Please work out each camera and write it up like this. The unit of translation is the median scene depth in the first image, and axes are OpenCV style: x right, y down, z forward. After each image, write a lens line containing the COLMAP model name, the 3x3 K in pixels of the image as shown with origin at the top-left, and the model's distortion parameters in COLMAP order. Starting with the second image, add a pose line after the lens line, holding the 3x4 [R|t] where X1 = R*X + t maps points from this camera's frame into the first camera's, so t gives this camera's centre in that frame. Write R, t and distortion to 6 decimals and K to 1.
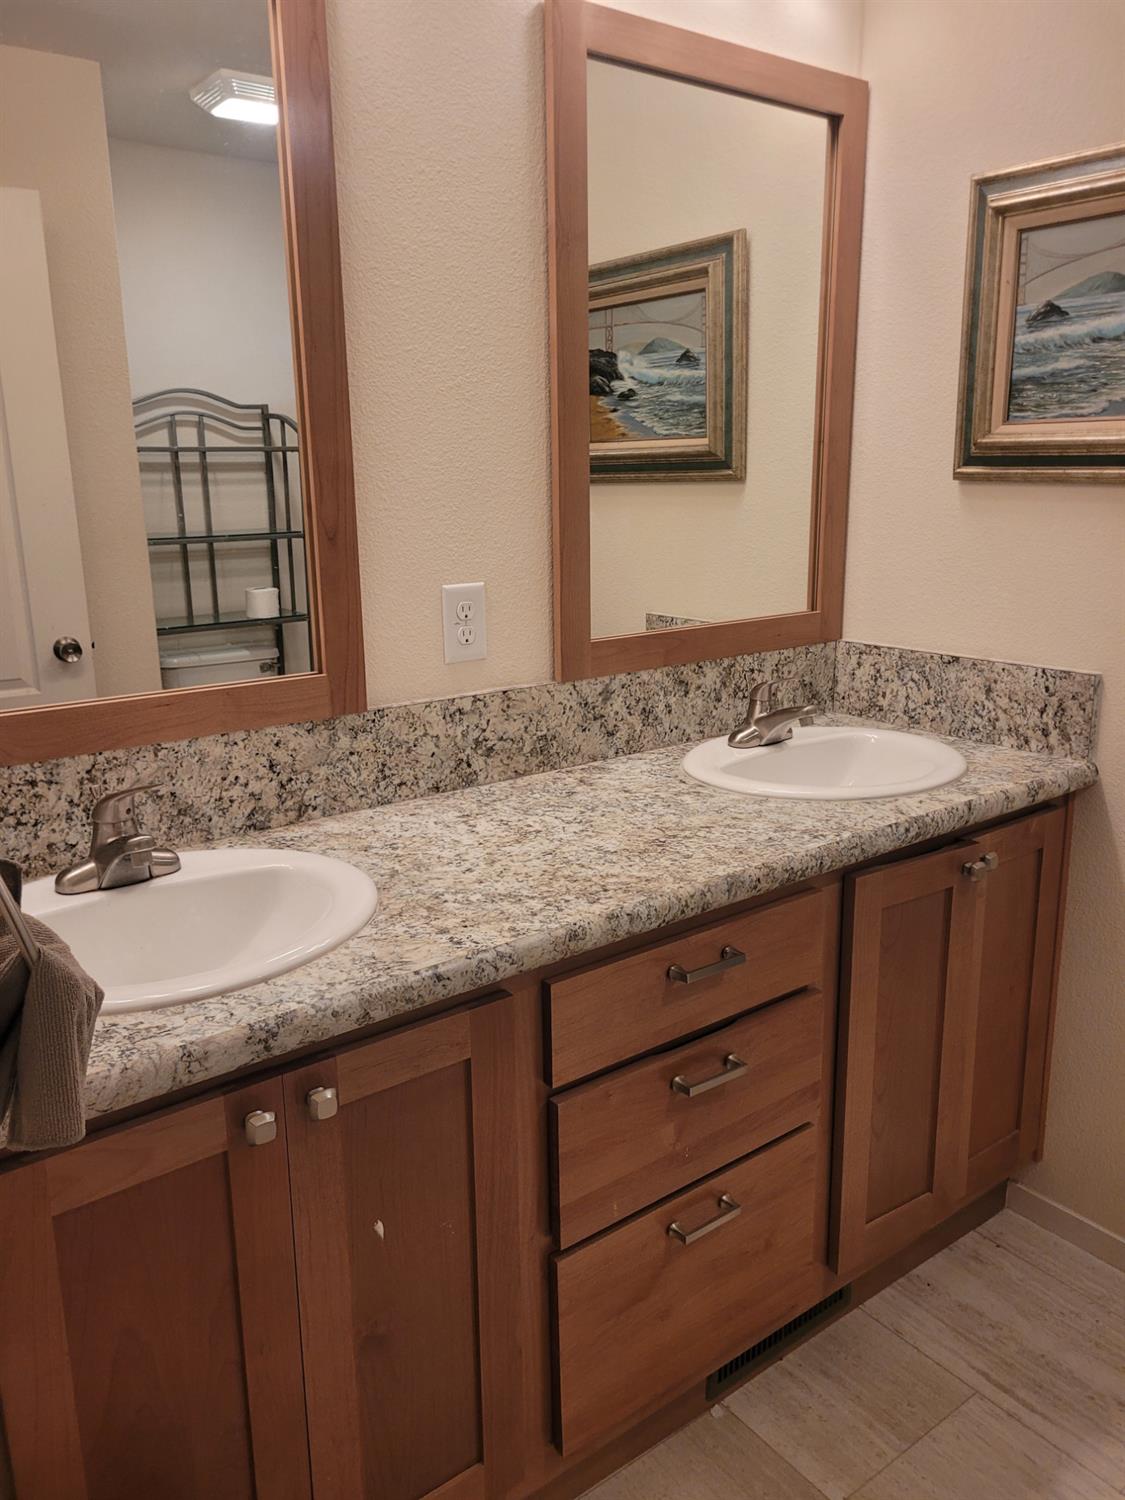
lens RADIAL K [[1165.6, 0, 588.4], [0, 1165.6, 745.1], [0, 0, 1]] dist [0.040905, -0.004251]
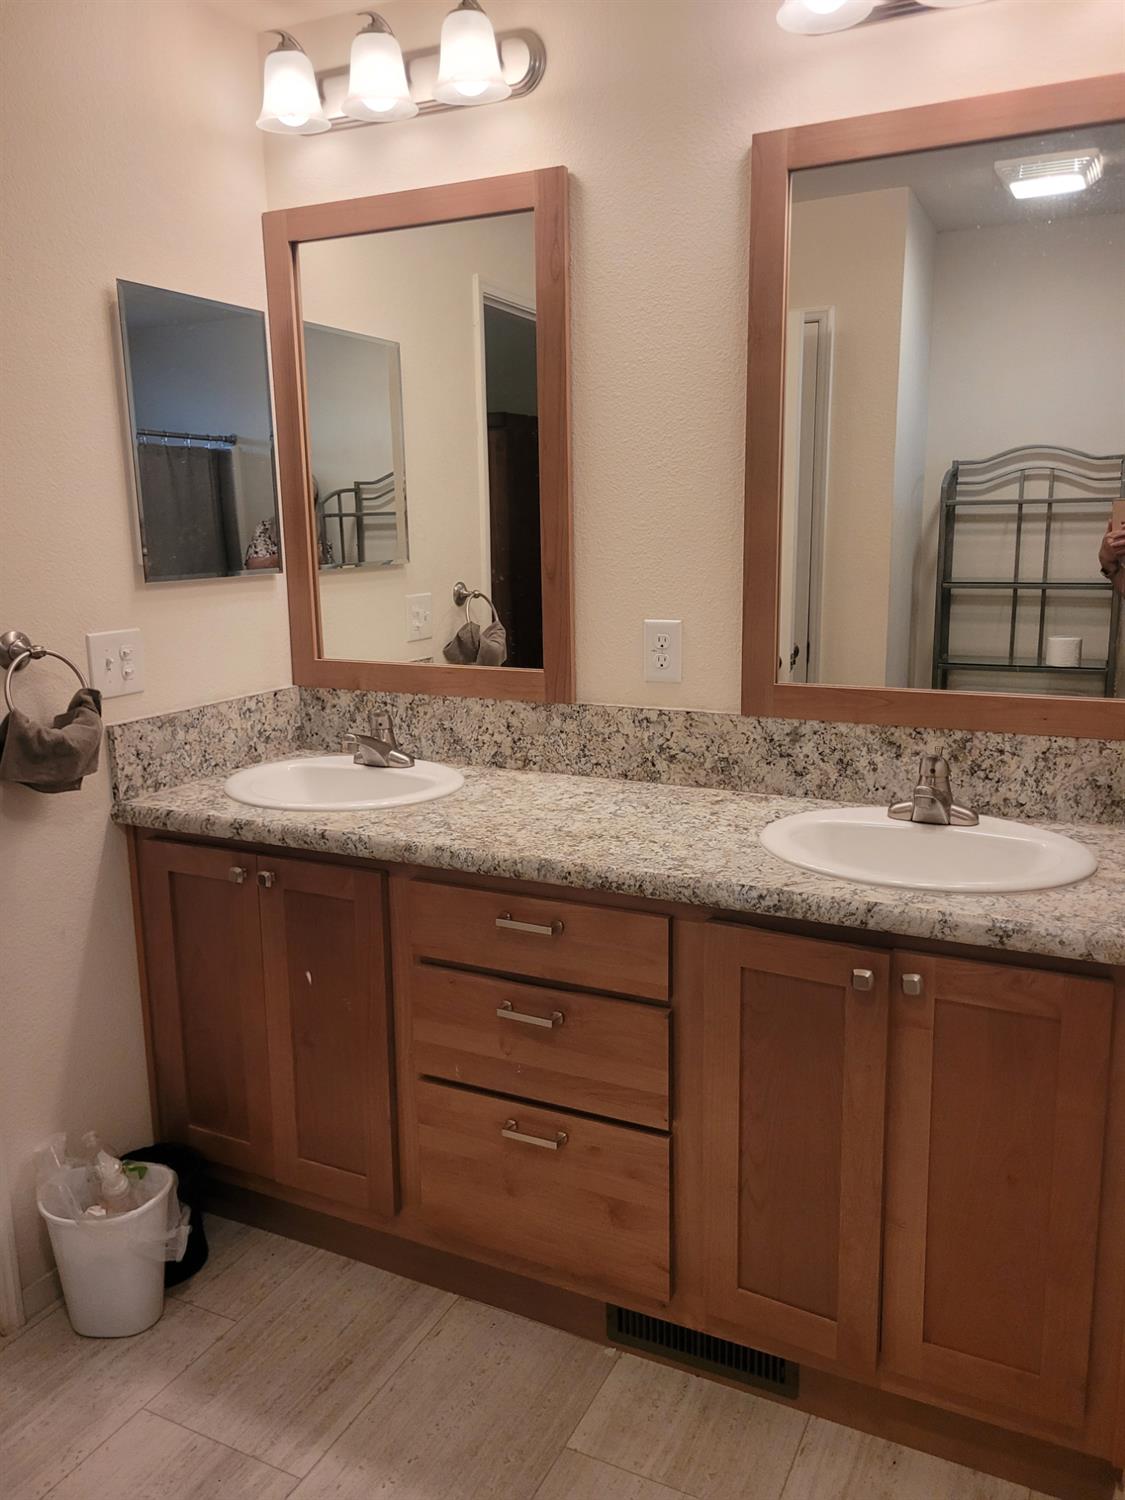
lens RADIAL K [[1173.2, 0, 562.5], [0, 1173.2, 750.0], [0, 0, 1]] dist [0.040701, -0.003855]
pose [[0.420561, 0.179987, -0.889232, 0.997058], [-0.205653, 0.973524, 0.099786, -0.106299], [0.883649, 0.140907, 0.446441, 0.362125]]
